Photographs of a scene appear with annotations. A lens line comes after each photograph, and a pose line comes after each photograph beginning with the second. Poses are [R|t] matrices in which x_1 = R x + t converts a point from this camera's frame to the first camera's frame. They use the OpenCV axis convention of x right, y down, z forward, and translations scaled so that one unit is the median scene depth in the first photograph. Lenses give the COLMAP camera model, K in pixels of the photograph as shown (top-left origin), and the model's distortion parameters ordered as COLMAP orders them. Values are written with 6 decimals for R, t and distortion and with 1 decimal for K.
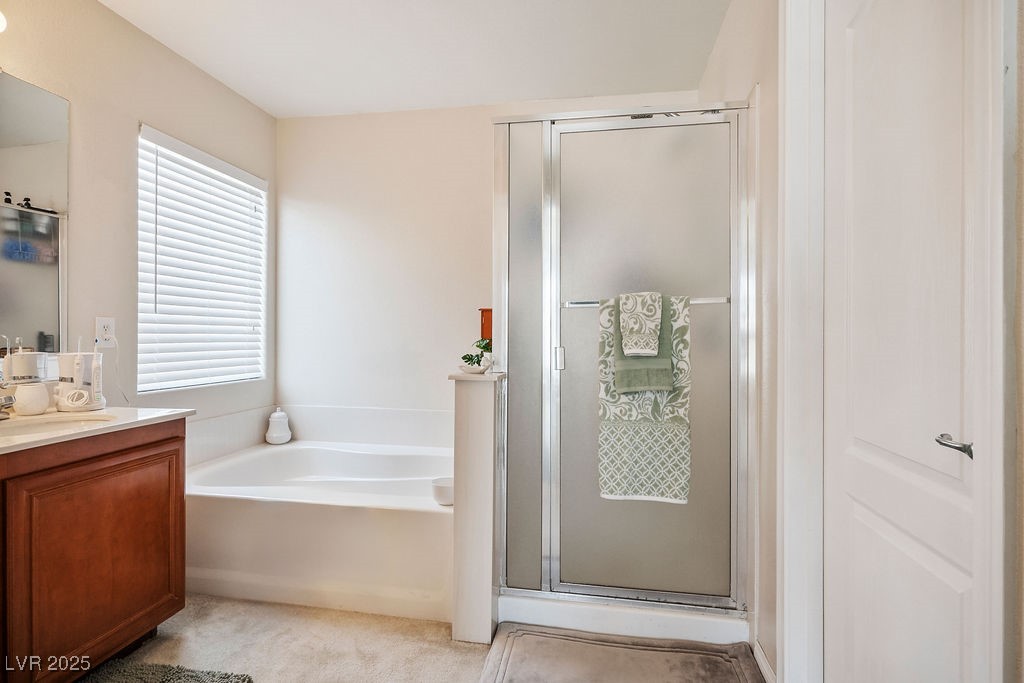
lens RADIAL K [[505.5, 0, 509.0], [0, 505.5, 334.4], [0, 0, 1]] dist [-0.005186, 0.006158]
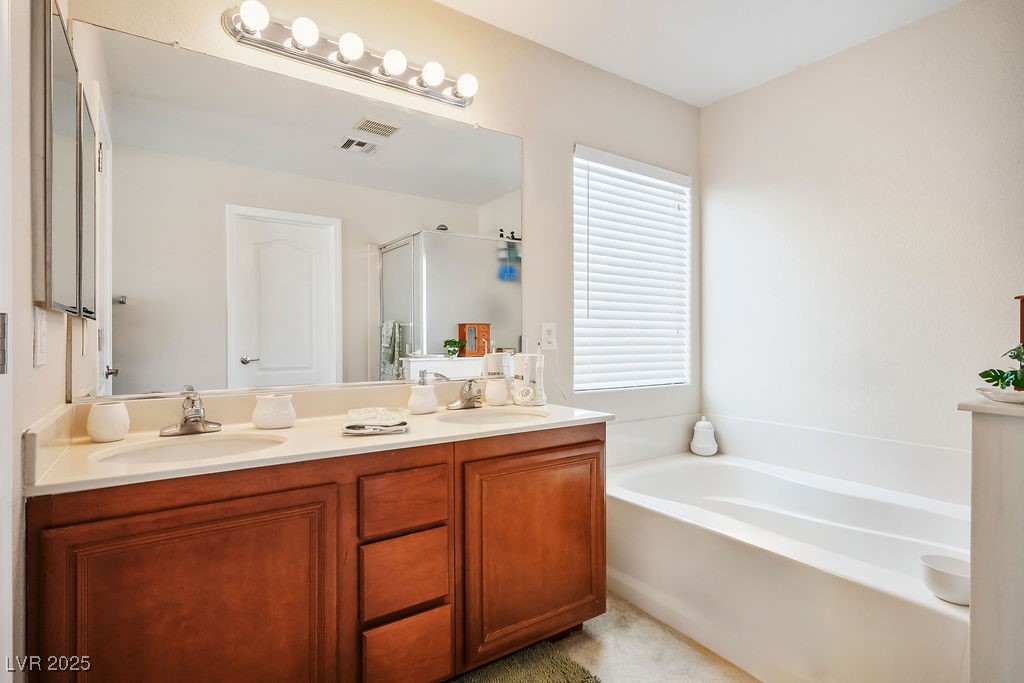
lens RADIAL K [[505.5, 0, 509.0], [0, 505.5, 334.4], [0, 0, 1]] dist [-0.005186, 0.006158]
pose [[0.688440, -0.006209, -0.725266, -0.043364], [0.001911, 0.999975, -0.006747, -0.000704], [0.725290, 0.003259, 0.688435, 0.157878]]
